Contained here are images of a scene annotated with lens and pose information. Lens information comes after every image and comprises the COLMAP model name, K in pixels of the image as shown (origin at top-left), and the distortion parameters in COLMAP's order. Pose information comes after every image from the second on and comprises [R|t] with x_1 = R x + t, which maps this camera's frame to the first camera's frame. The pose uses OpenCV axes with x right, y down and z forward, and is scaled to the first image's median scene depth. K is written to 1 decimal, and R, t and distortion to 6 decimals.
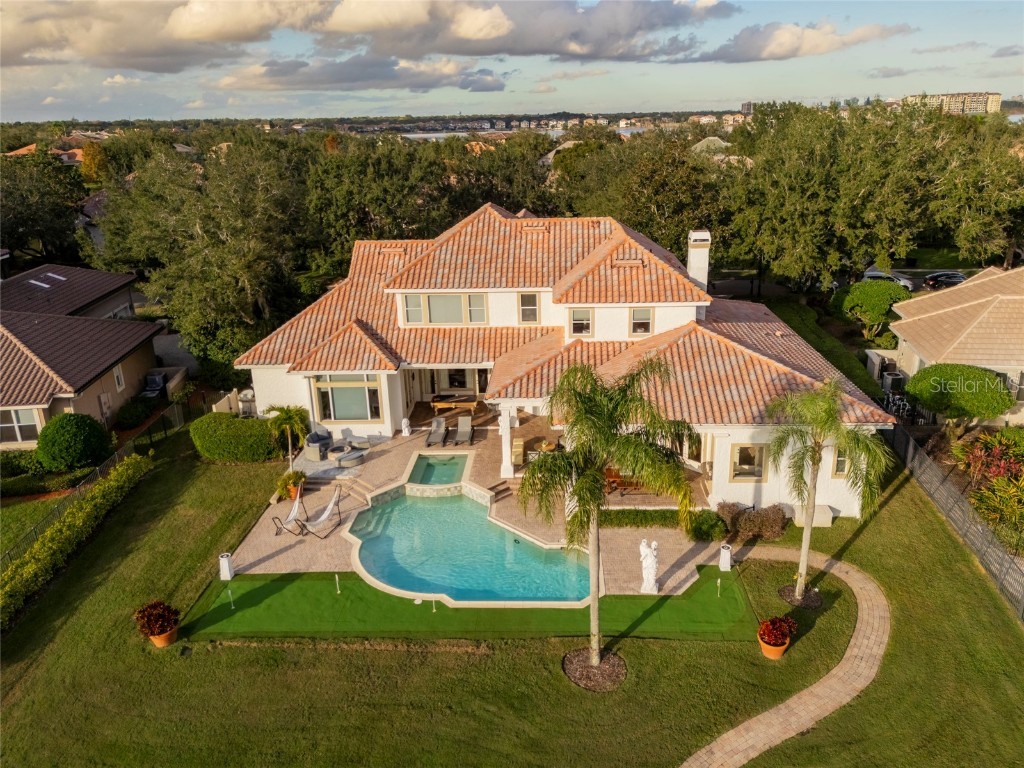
lens RADIAL K [[826.5, 0, 512.0], [0, 826.5, 384.0], [0, 0, 1]] dist [0.099728, -0.074058]
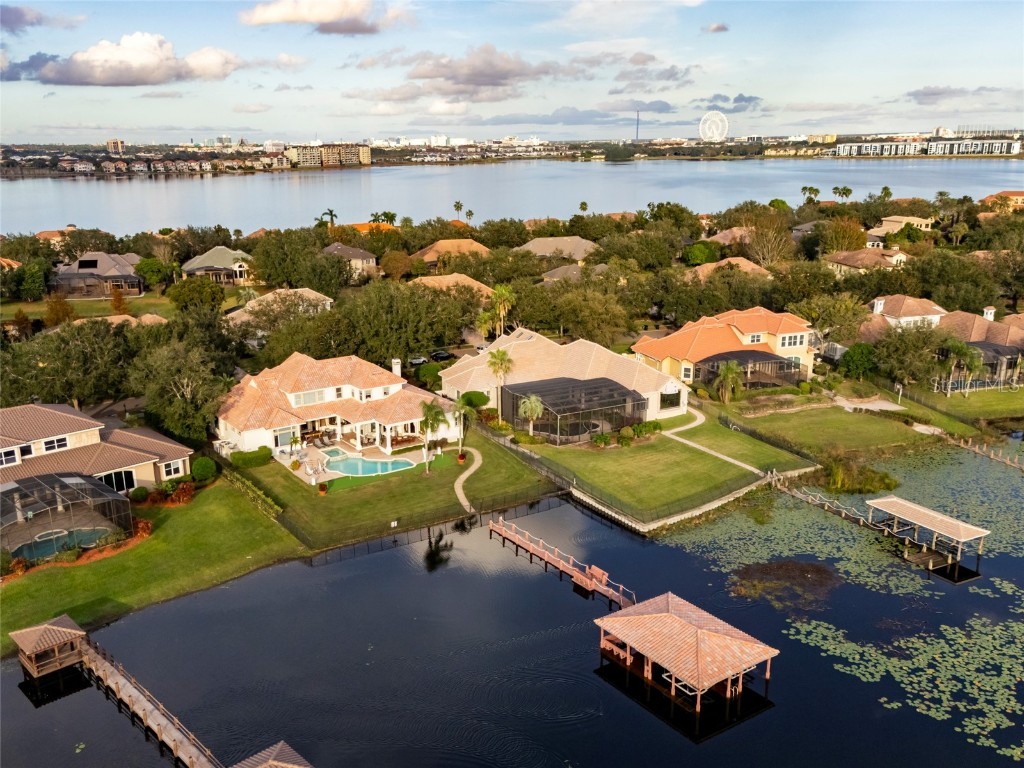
lens RADIAL K [[1037.2, 0, 512.0], [0, 1037.2, 384.0], [0, 0, 1]] dist [0.145214, -0.001656]
pose [[0.795706, -0.141983, 0.588806, -1.581741], [0.182191, 0.983221, -0.009119, 0.014085], [-0.577632, 0.114531, 0.808223, -2.155686]]
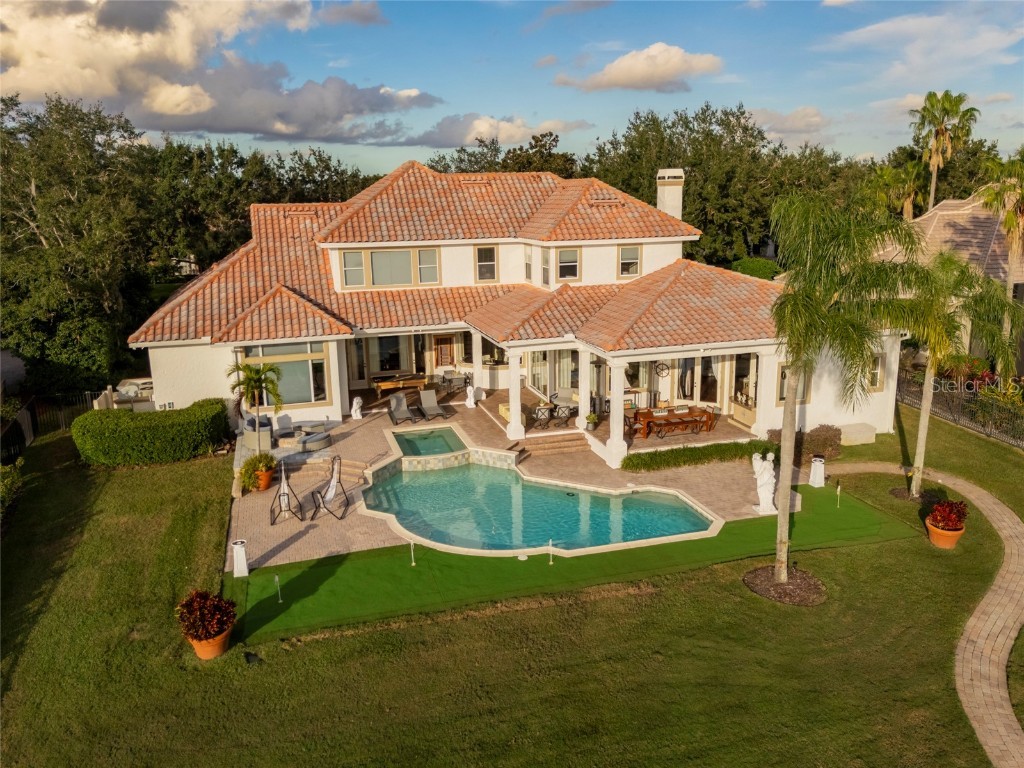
lens RADIAL K [[826.5, 0, 512.0], [0, 826.5, 384.0], [0, 0, 1]] dist [0.099728, -0.074058]
pose [[0.944548, -0.067827, 0.321293, -0.255970], [0.096913, 0.992433, -0.075398, 0.109229], [-0.313748, 0.102355, 0.943973, 0.169281]]
